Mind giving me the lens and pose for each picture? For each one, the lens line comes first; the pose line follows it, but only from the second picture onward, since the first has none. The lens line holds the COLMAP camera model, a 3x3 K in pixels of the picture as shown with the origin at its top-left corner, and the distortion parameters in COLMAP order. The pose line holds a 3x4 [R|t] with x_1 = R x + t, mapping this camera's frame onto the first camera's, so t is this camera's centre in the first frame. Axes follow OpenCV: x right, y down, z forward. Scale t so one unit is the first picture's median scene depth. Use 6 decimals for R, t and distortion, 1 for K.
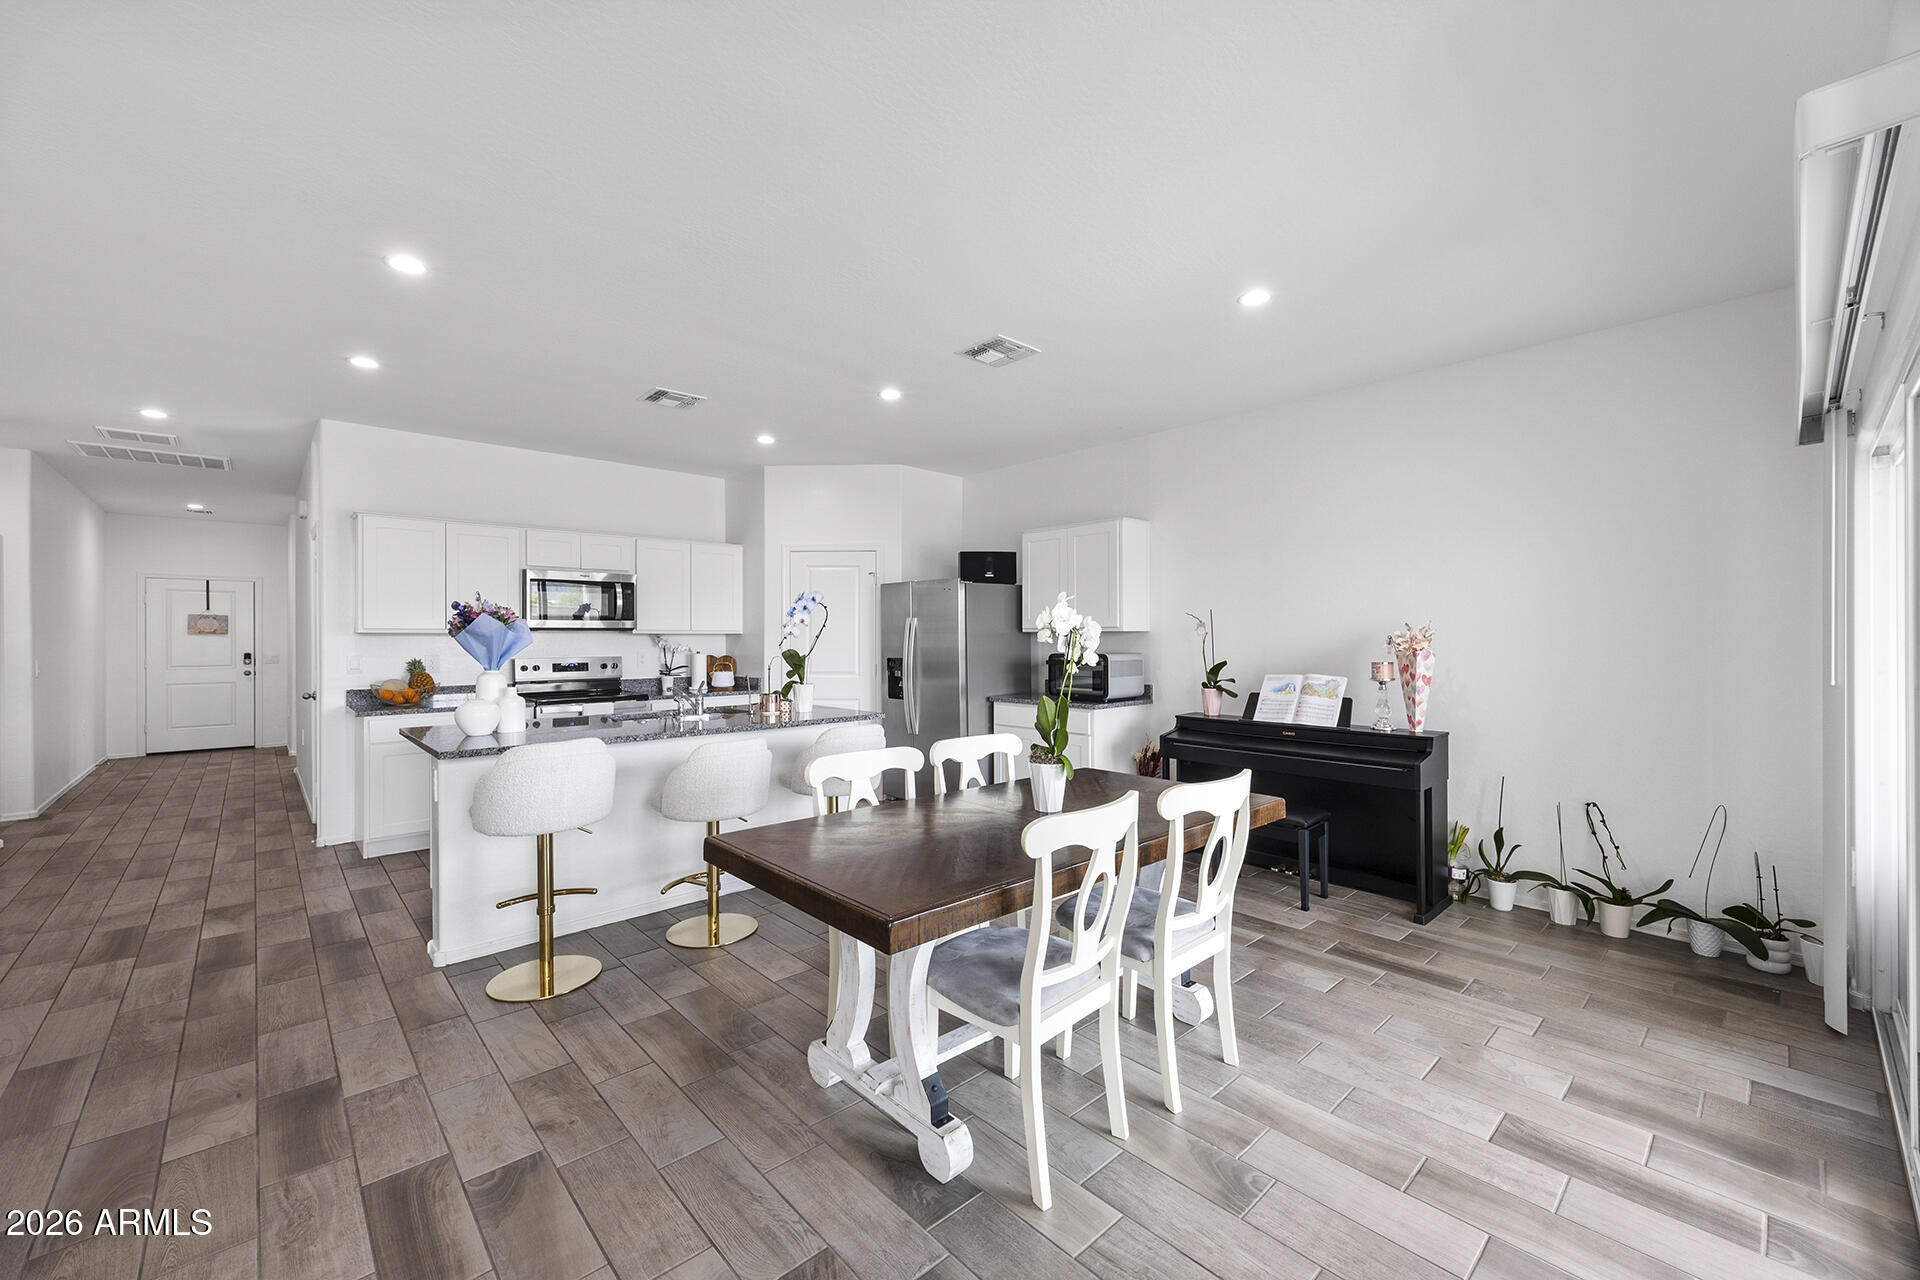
lens RADIAL K [[760.4, 0, 956.7], [0, 760.4, 645.3], [0, 0, 1]] dist [0.002148, -0.000023]
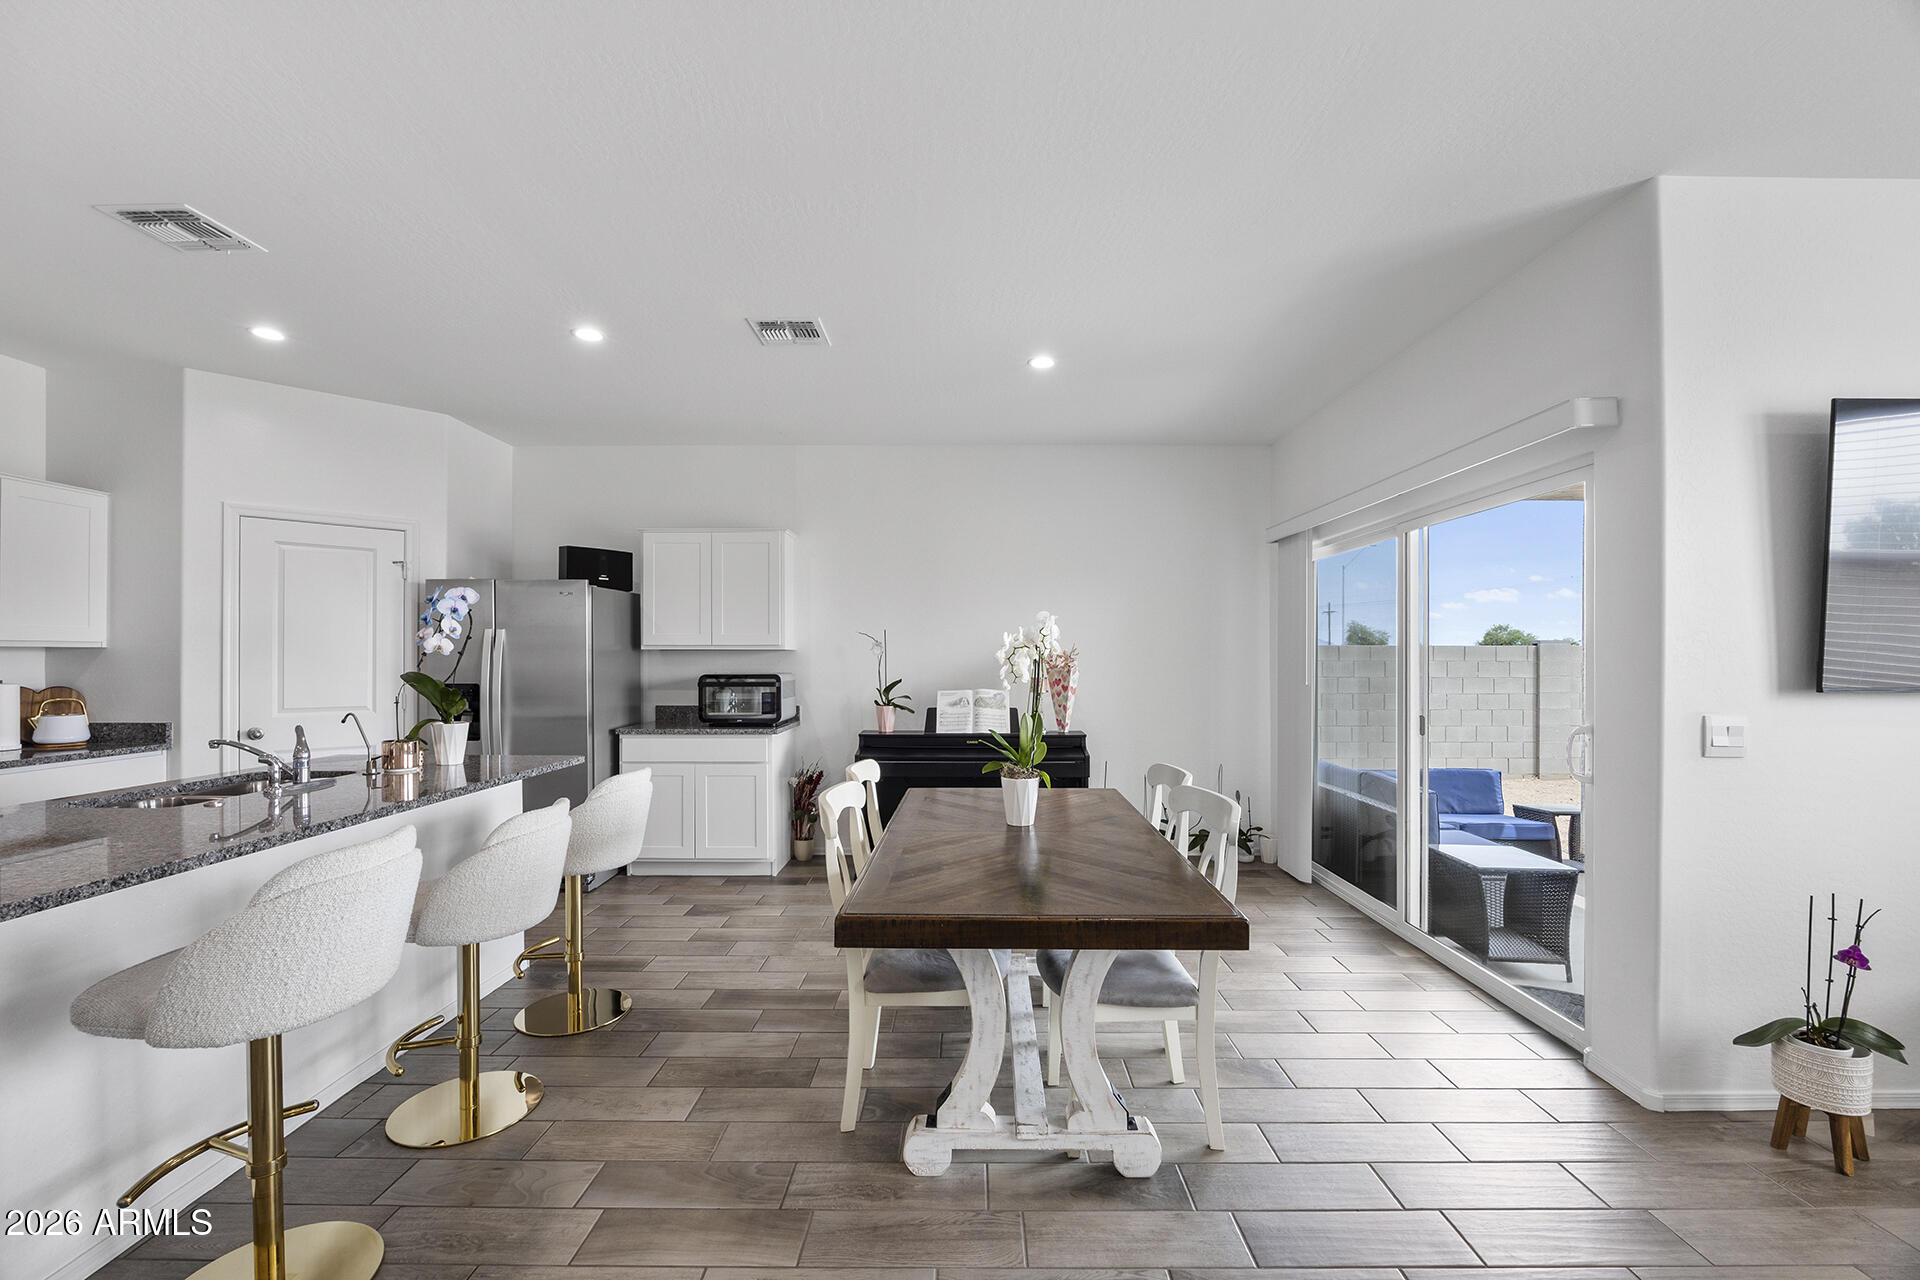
lens RADIAL K [[823.0, 0, 953.7], [0, 823.0, 659.2], [0, 0, 1]] dist [-0.009112, 0.001696]
pose [[0.684851, -0.001544, 0.728682, -0.431725], [0.003586, 0.999993, -0.001252, -0.004992], [-0.728675, 0.003471, 0.684851, 0.174132]]
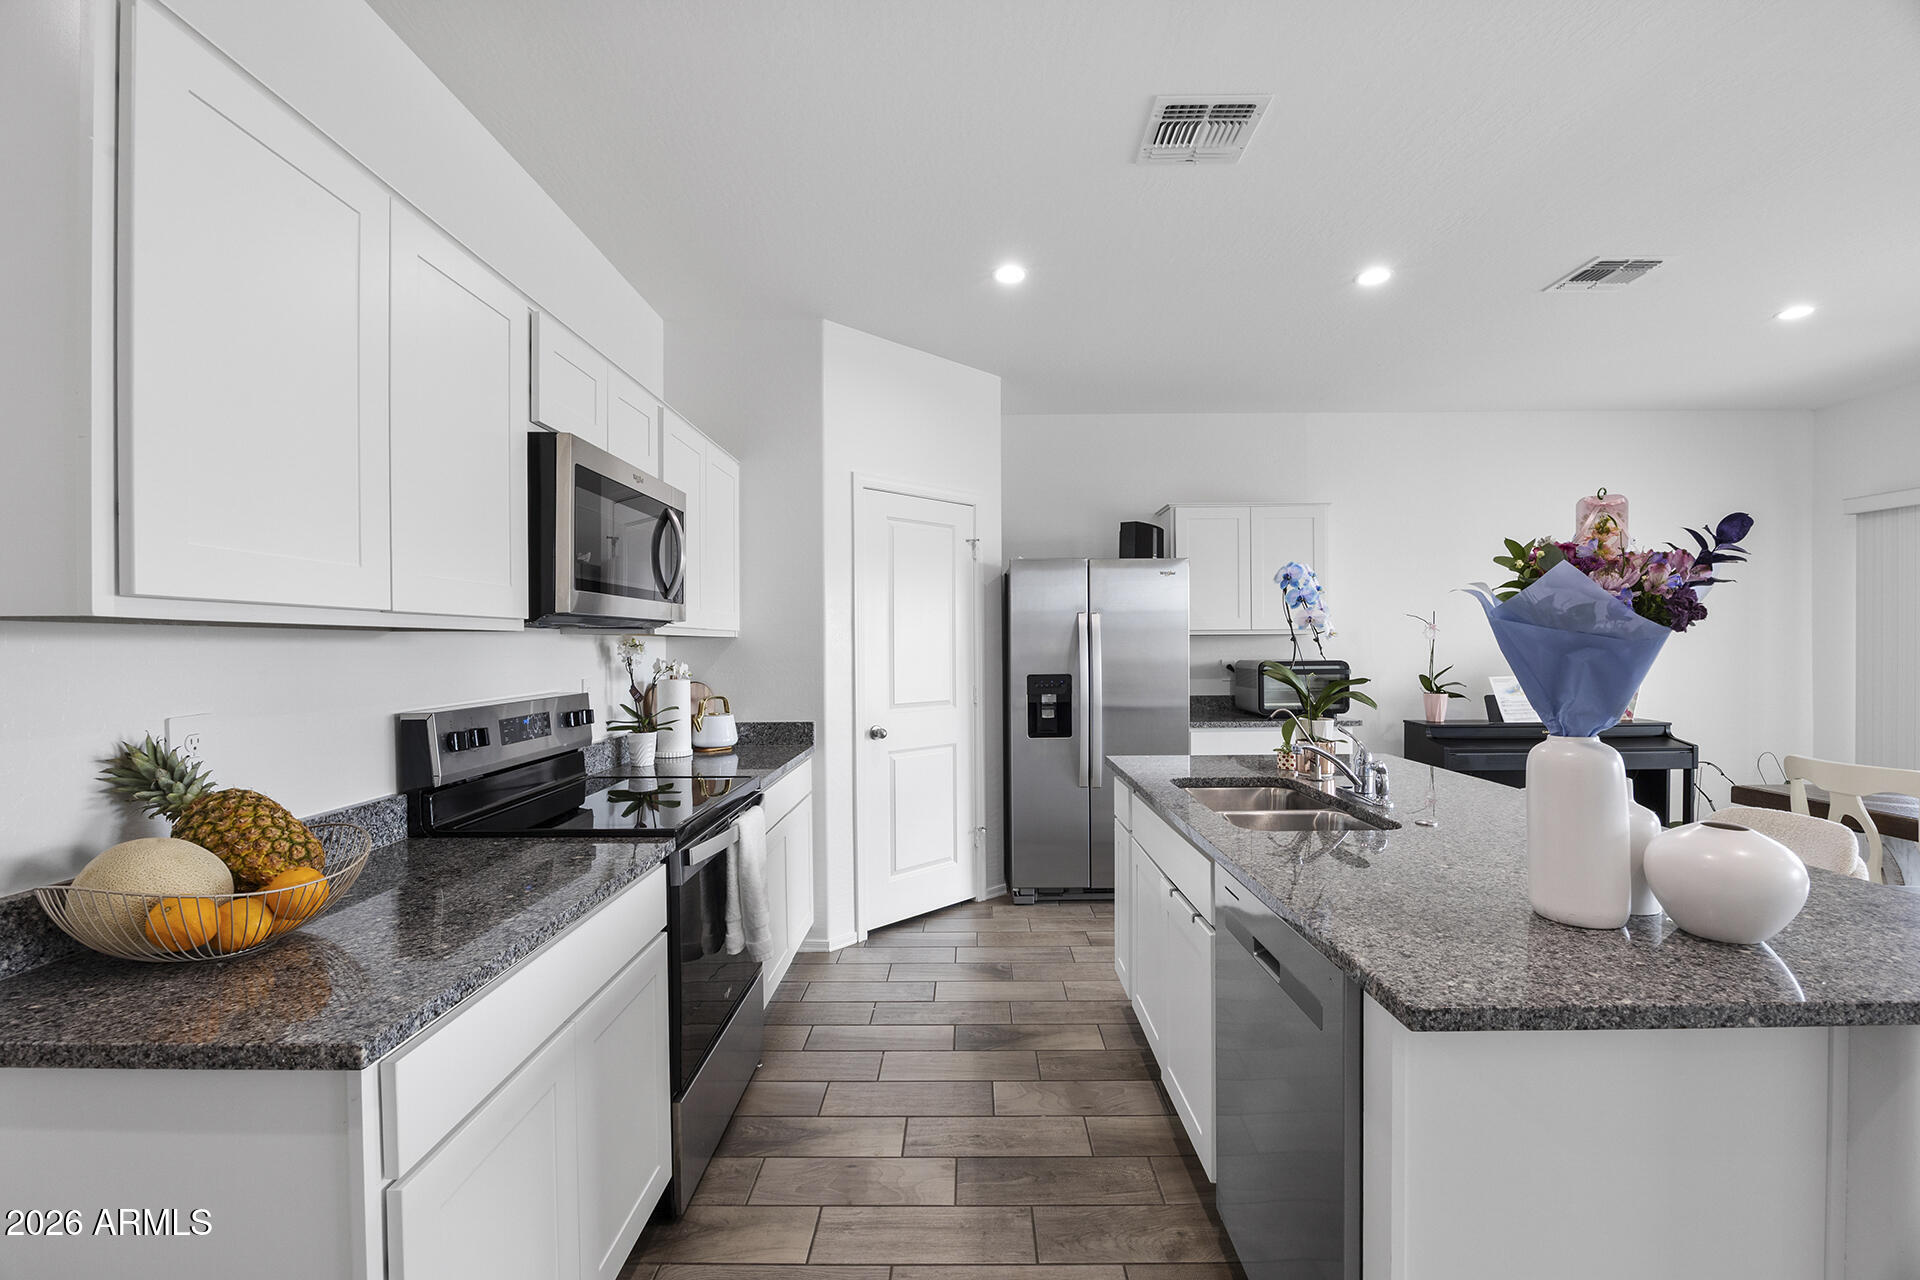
lens RADIAL K [[823.0, 0, 972.6], [0, 823.0, 637.5], [0, 0, 1]] dist [-0.009112, 0.001696]
pose [[0.670136, -0.000355, 0.742238, -0.853348], [0.014526, 0.999815, -0.012637, -0.008683], [-0.742096, 0.019251, 0.670017, 0.767851]]
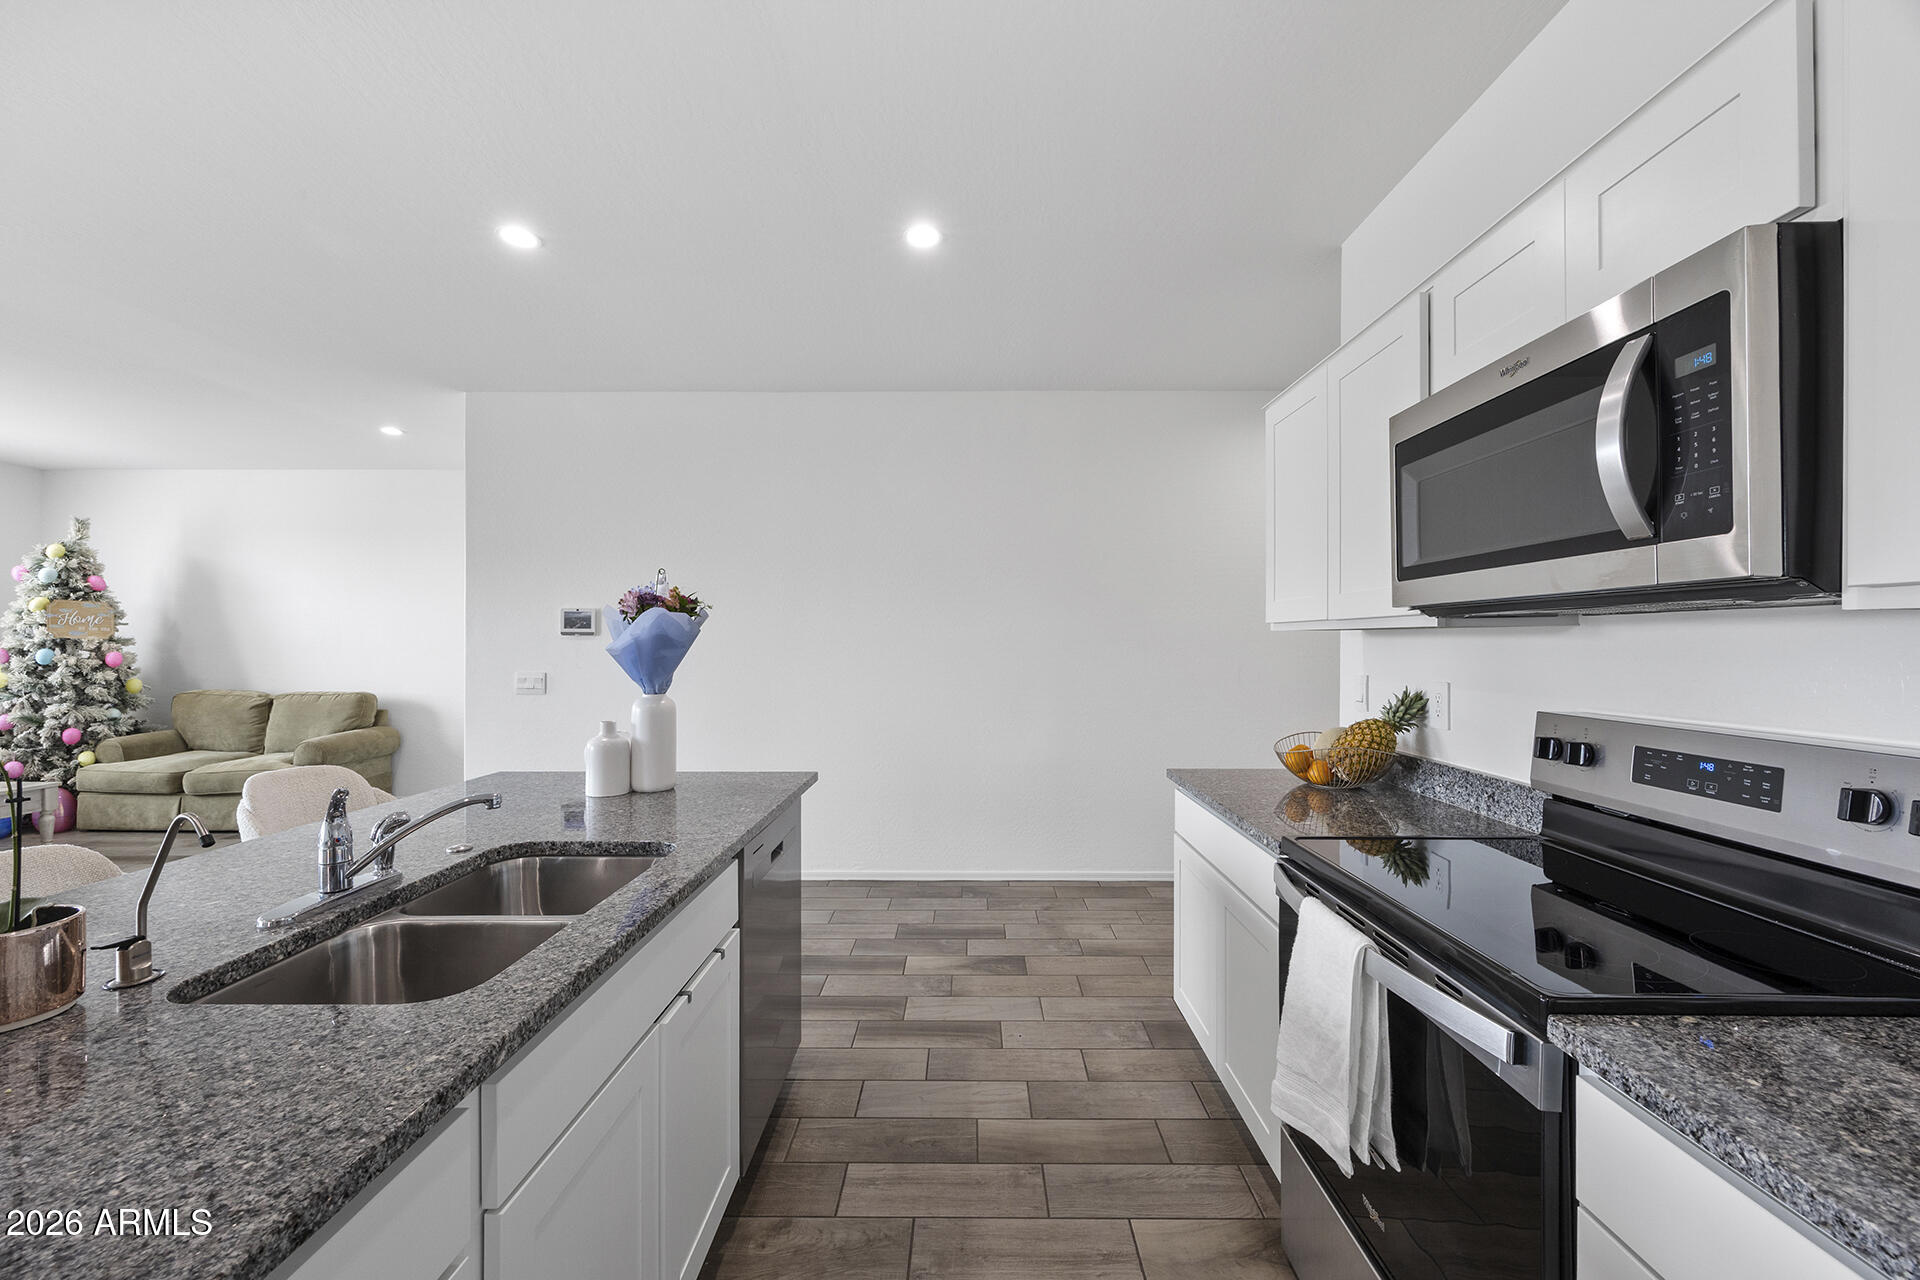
lens RADIAL K [[760.4, 0, 974.2], [0, 760.4, 634.9], [0, 0, 1]] dist [0.002148, -0.000023]
pose [[-0.674085, -0.008085, -0.738610, -0.259133], [-0.009491, 0.999952, -0.002284, -0.013313], [0.738593, 0.005470, -0.674129, 1.308802]]
